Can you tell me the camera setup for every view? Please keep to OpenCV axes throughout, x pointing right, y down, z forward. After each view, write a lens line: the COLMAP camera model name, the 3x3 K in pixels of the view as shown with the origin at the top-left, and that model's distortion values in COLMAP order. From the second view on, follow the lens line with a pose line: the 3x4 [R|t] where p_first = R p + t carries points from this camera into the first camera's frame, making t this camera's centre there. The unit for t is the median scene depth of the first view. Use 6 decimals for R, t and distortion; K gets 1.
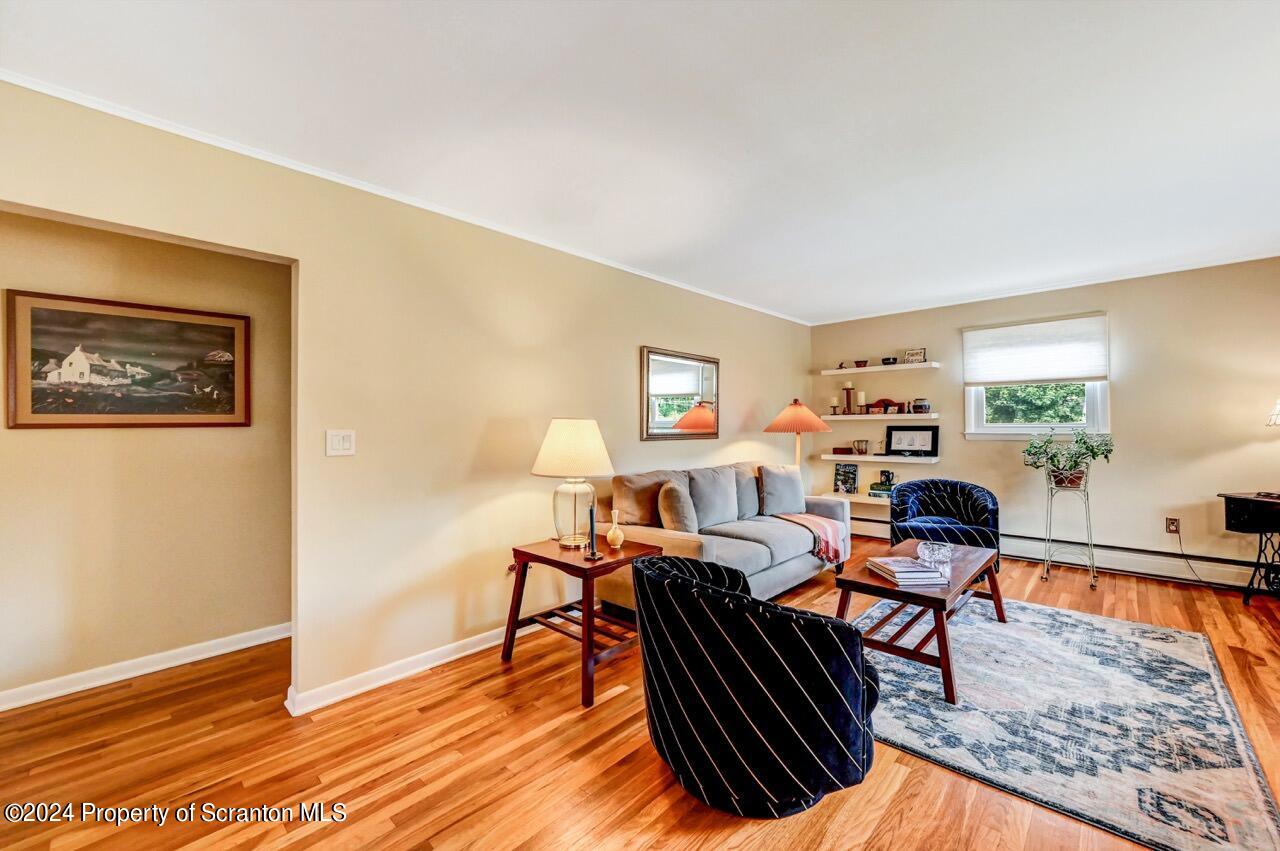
lens RADIAL K [[514.6, 0, 641.9], [0, 514.6, 415.4], [0, 0, 1]] dist [-0.001453, 0.001939]
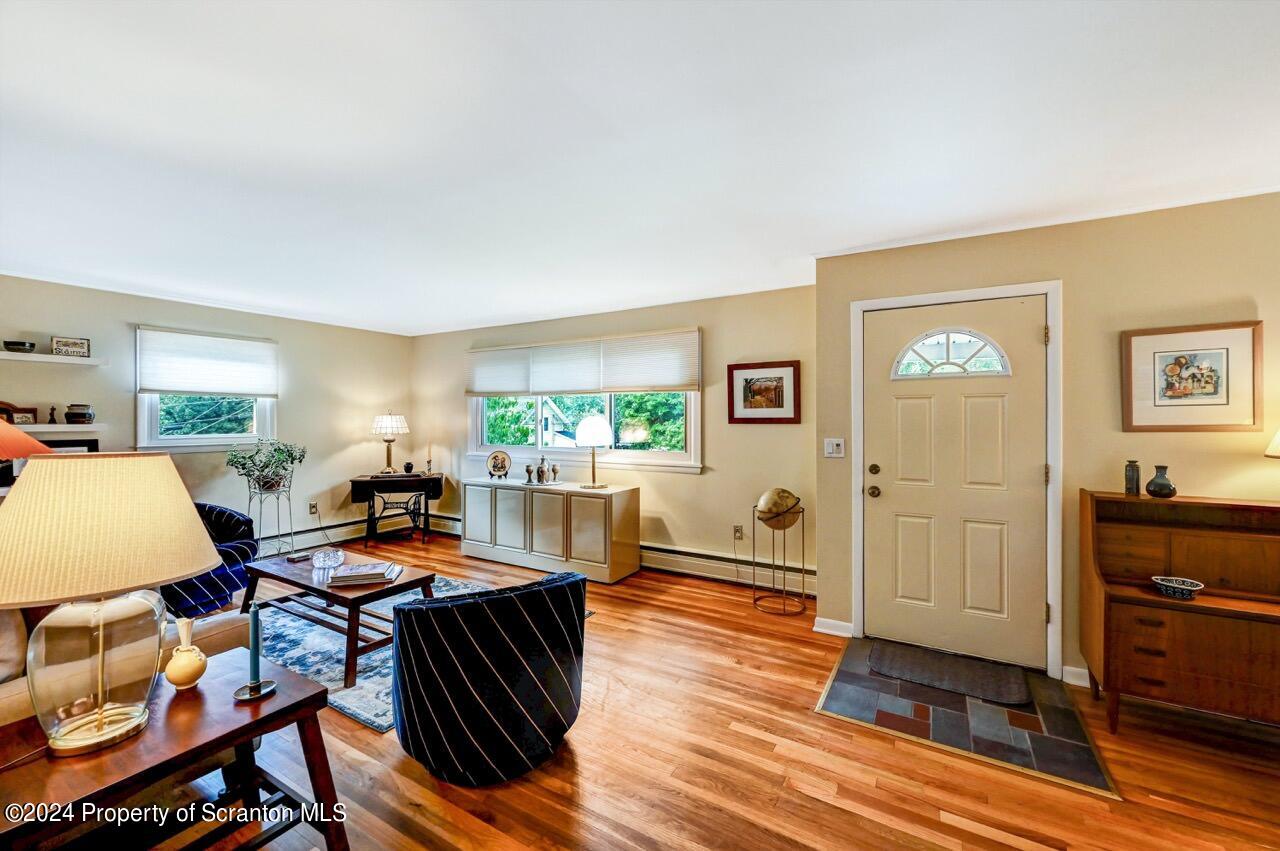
lens RADIAL K [[514.6, 0, 646.2], [0, 514.6, 418.5], [0, 0, 1]] dist [-0.001453, 0.001939]
pose [[-0.220836, 0.008547, 0.975274, -0.578128], [-0.017959, 0.999756, -0.012828, -0.025810], [-0.975146, -0.020347, -0.220629, 0.530200]]
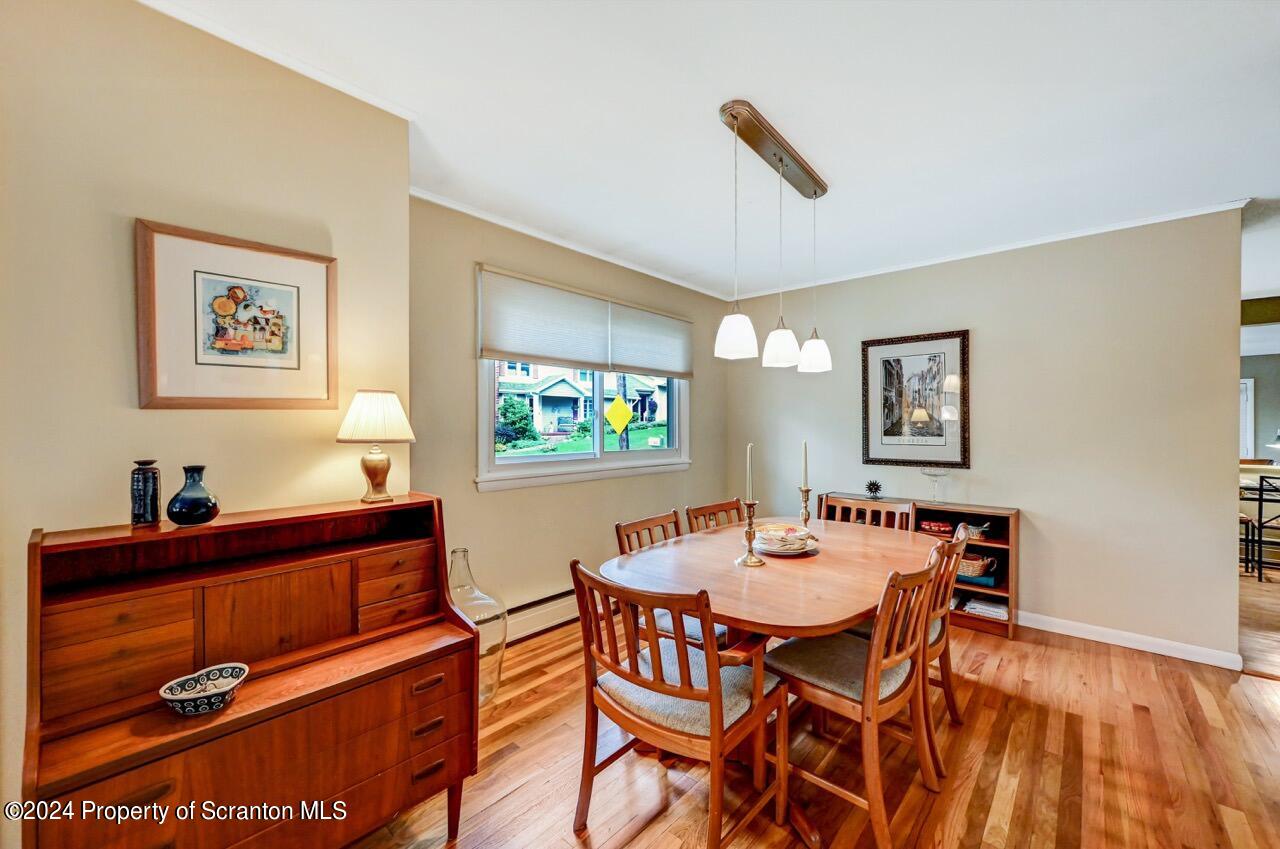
lens RADIAL K [[514.6, 0, 660.3], [0, 514.6, 421.8], [0, 0, 1]] dist [-0.001453, 0.001939]
pose [[-0.998883, 0.011433, -0.045843, -0.383350], [0.012745, 0.999515, -0.028424, -0.001052], [0.045496, -0.028977, -0.998544, 0.096972]]
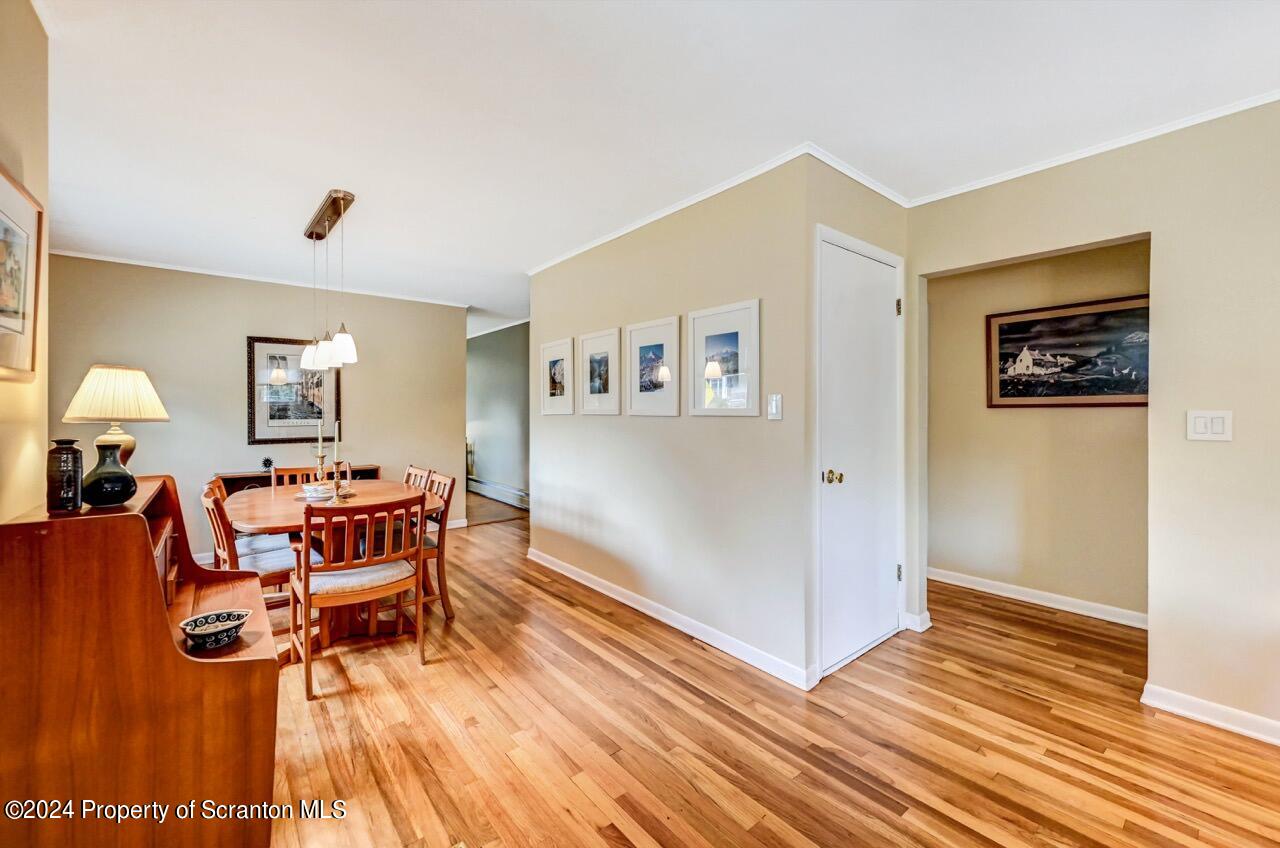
lens RADIAL K [[514.6, 0, 626.8], [0, 514.6, 410.6], [0, 0, 1]] dist [-0.001453, 0.001939]
pose [[-0.151151, 0.006584, -0.988489, 0.267228], [0.025403, 0.999673, 0.002774, 0.001337], [0.988184, -0.024691, -0.151269, 0.117288]]
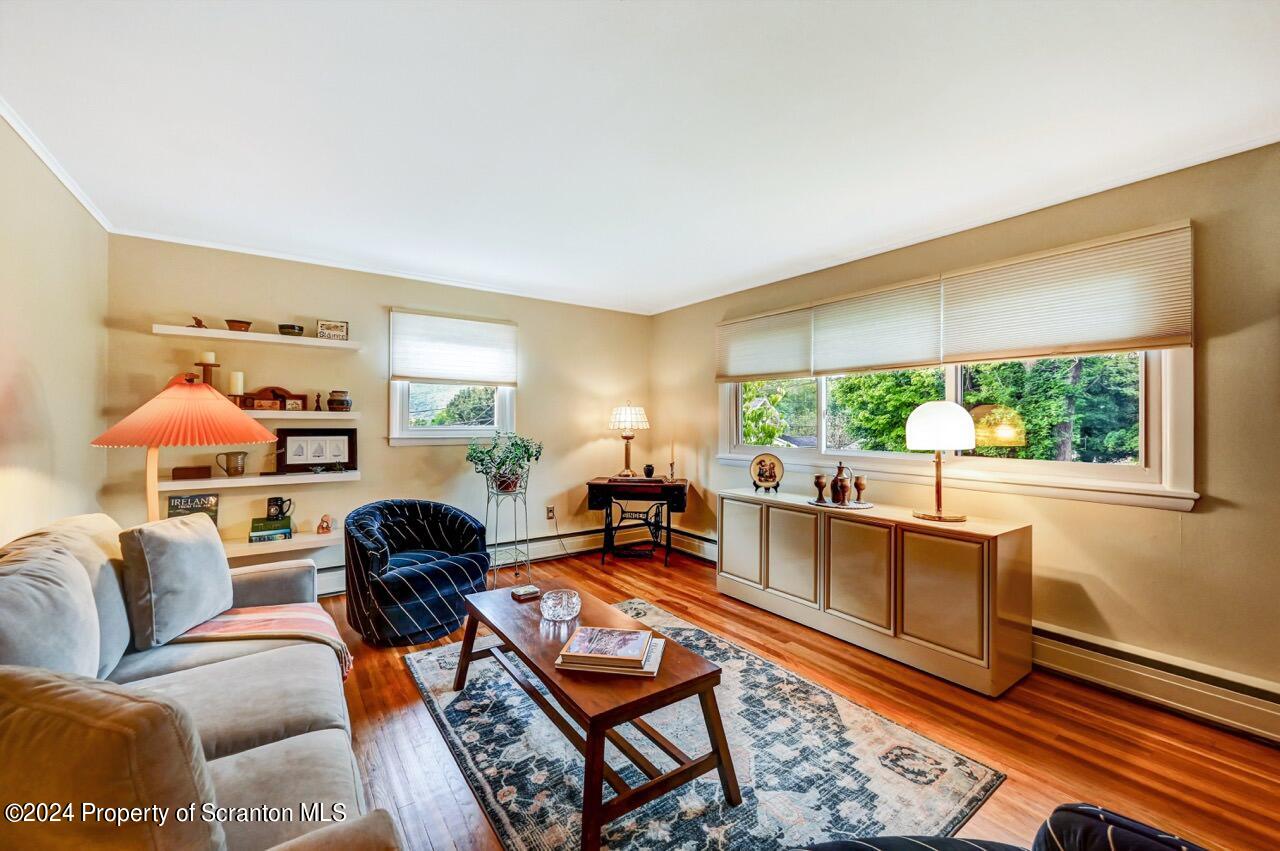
lens RADIAL K [[514.6, 0, 639.2], [0, 514.6, 417.8], [0, 0, 1]] dist [-0.001453, 0.001939]
pose [[0.194420, 0.018015, 0.980753, -0.121604], [-0.027362, 0.999542, -0.012936, 0.003939], [-0.980537, -0.024320, 0.194824, 0.675665]]
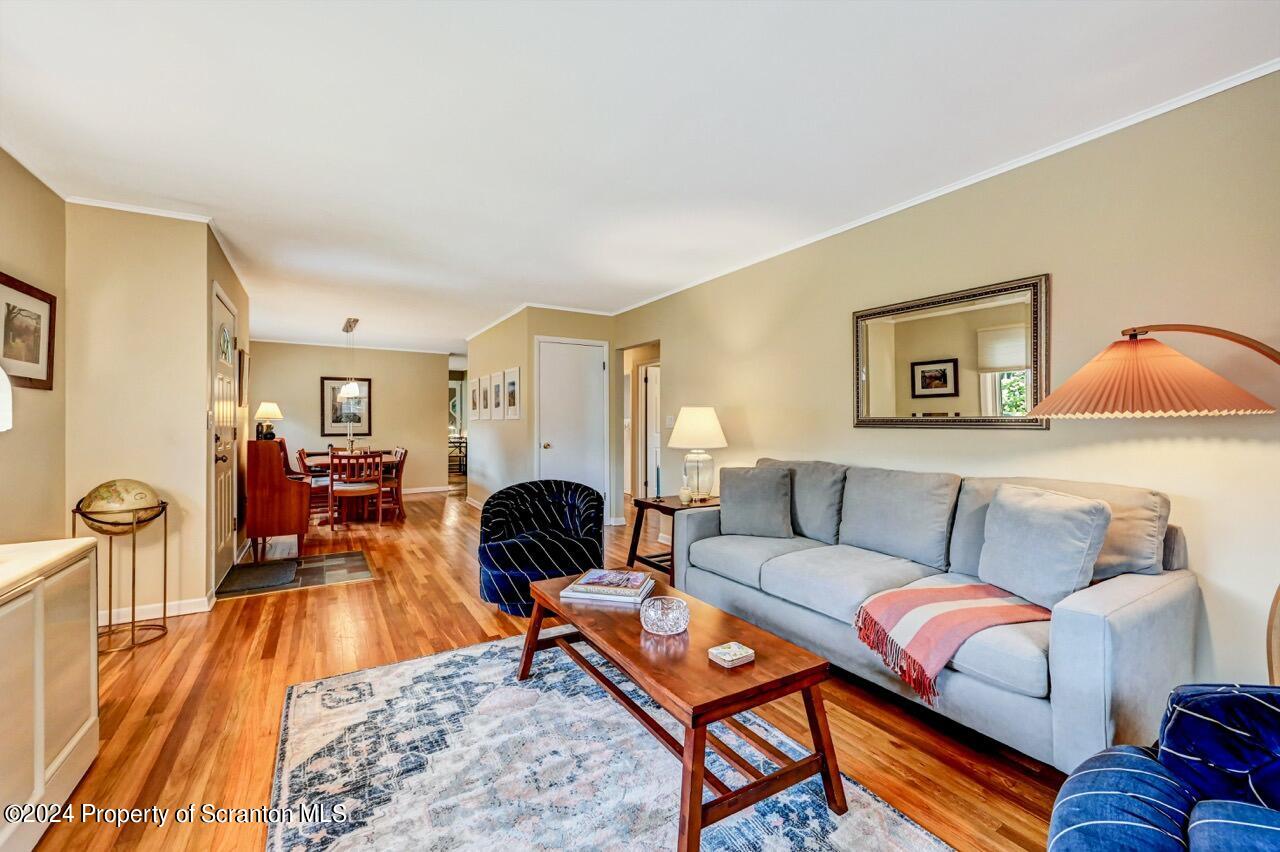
lens RADIAL K [[514.6, 0, 635.3], [0, 514.6, 423.5], [0, 0, 1]] dist [-0.001453, 0.001939]
pose [[-0.268855, 0.009659, -0.963132, 1.026057], [0.025383, 0.999673, 0.002939, 0.036444], [0.962846, -0.023657, -0.269013, 1.014040]]
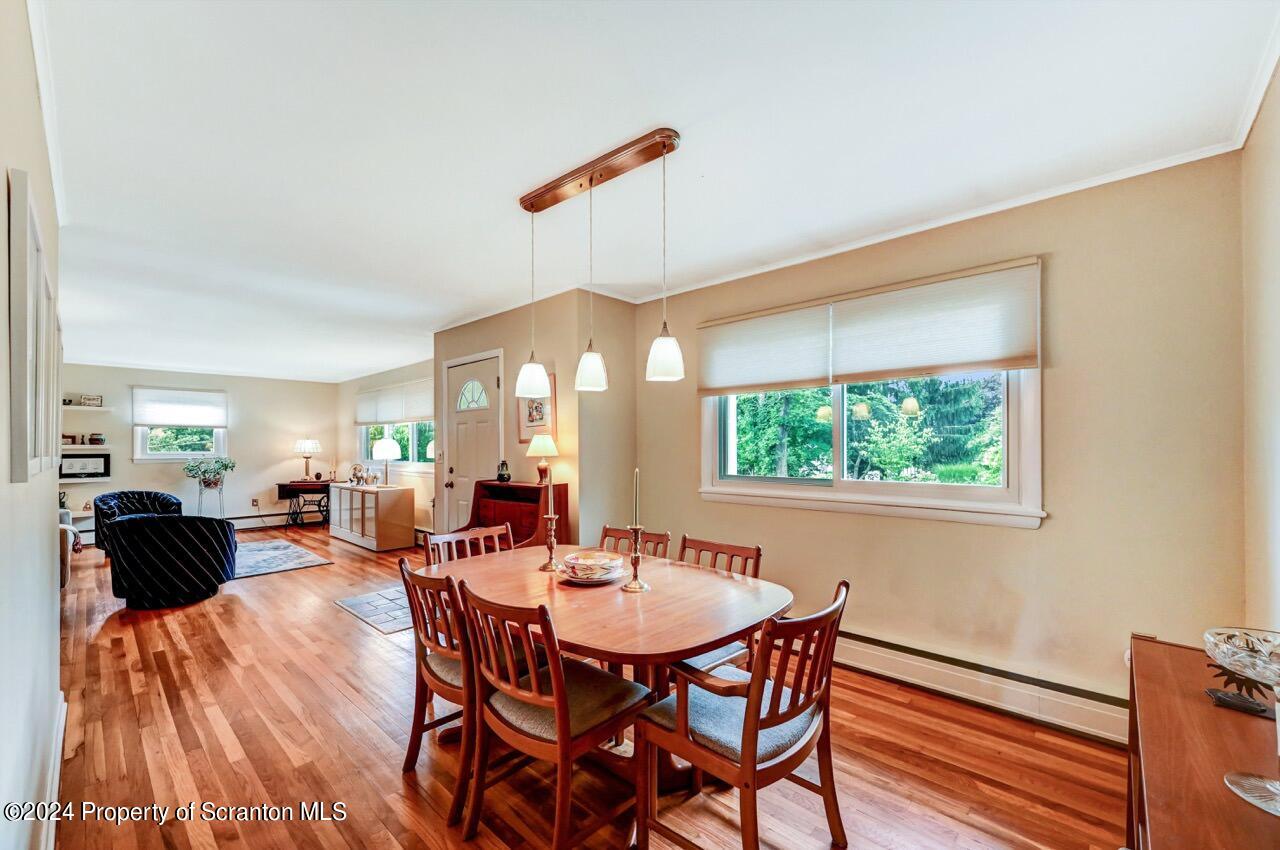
lens RADIAL K [[514.6, 0, 637.7], [0, 514.6, 443.8], [0, 0, 1]] dist [-0.001453, 0.001939]
pose [[-0.001104, 0.013993, 0.999901, -1.190320], [-0.015899, 0.999775, -0.014009, -0.015288], [-0.999873, -0.015913, -0.000881, -0.598072]]
